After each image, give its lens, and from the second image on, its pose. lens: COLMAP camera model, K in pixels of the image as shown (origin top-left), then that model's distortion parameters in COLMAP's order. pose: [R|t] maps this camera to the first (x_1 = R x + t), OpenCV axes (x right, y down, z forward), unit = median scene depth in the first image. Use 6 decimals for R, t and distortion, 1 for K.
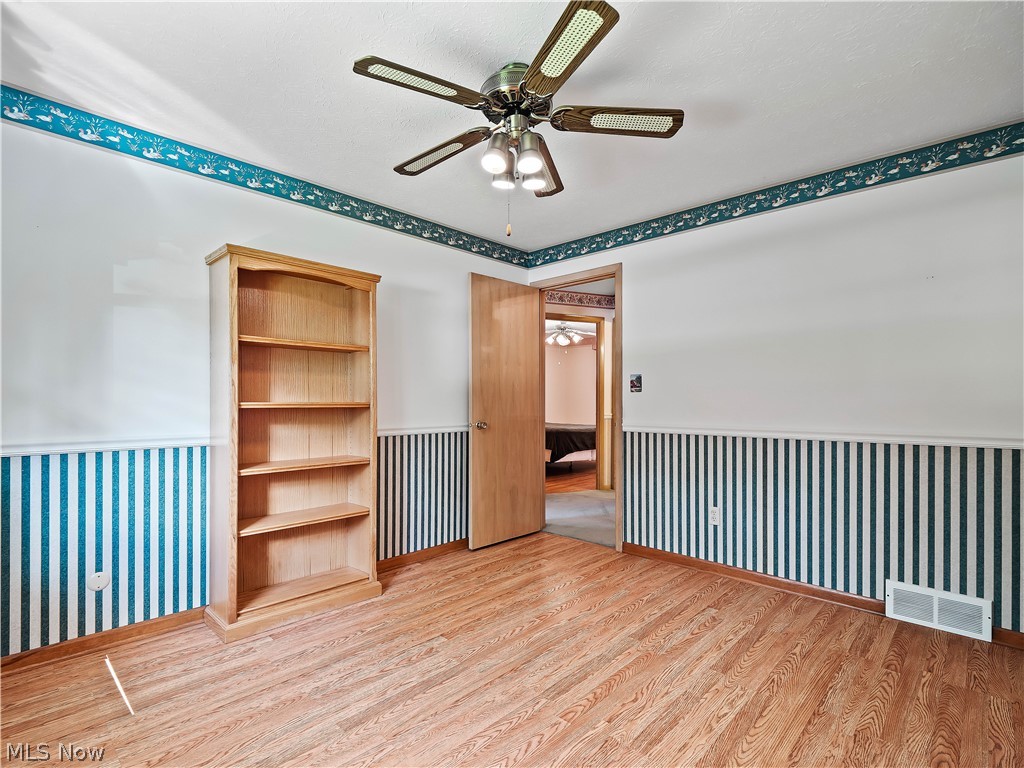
lens RADIAL K [[498.7, 0, 512.5], [0, 498.7, 393.3], [0, 0, 1]] dist [0.001733, -0.006880]
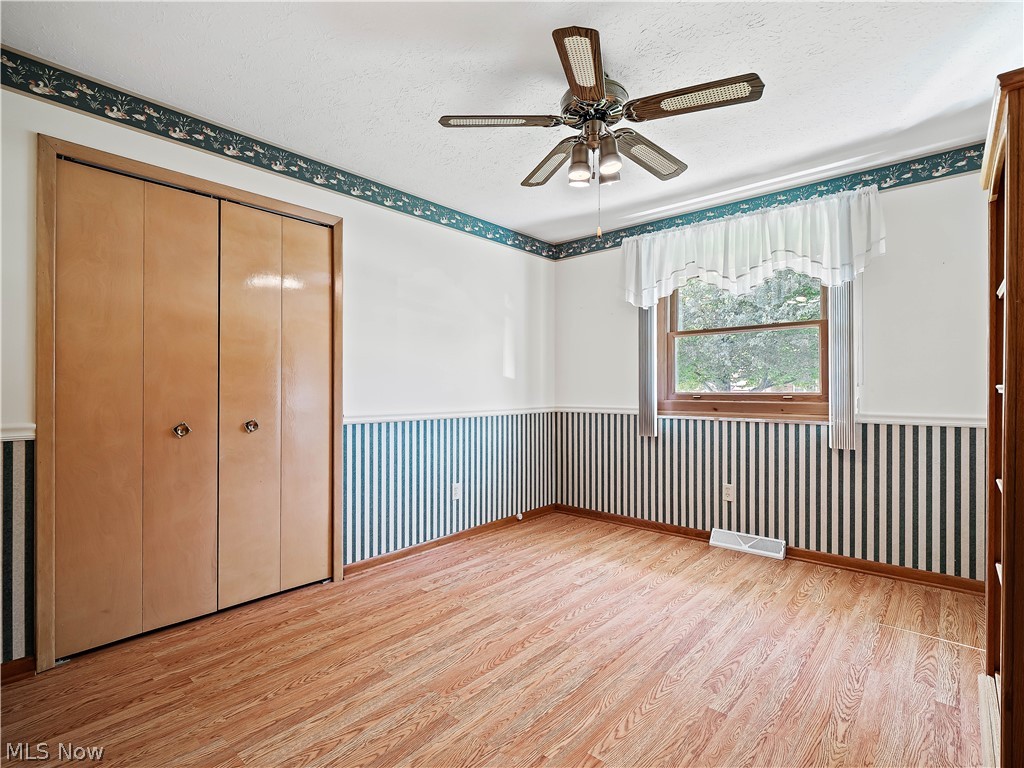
lens RADIAL K [[498.7, 0, 511.8], [0, 498.7, 387.4], [0, 0, 1]] dist [0.001733, -0.006880]
pose [[-0.999406, -0.001482, -0.034419, 0.222042], [-0.000891, 0.999852, -0.017175, 0.041483], [0.034439, -0.017134, -0.999260, 2.056140]]
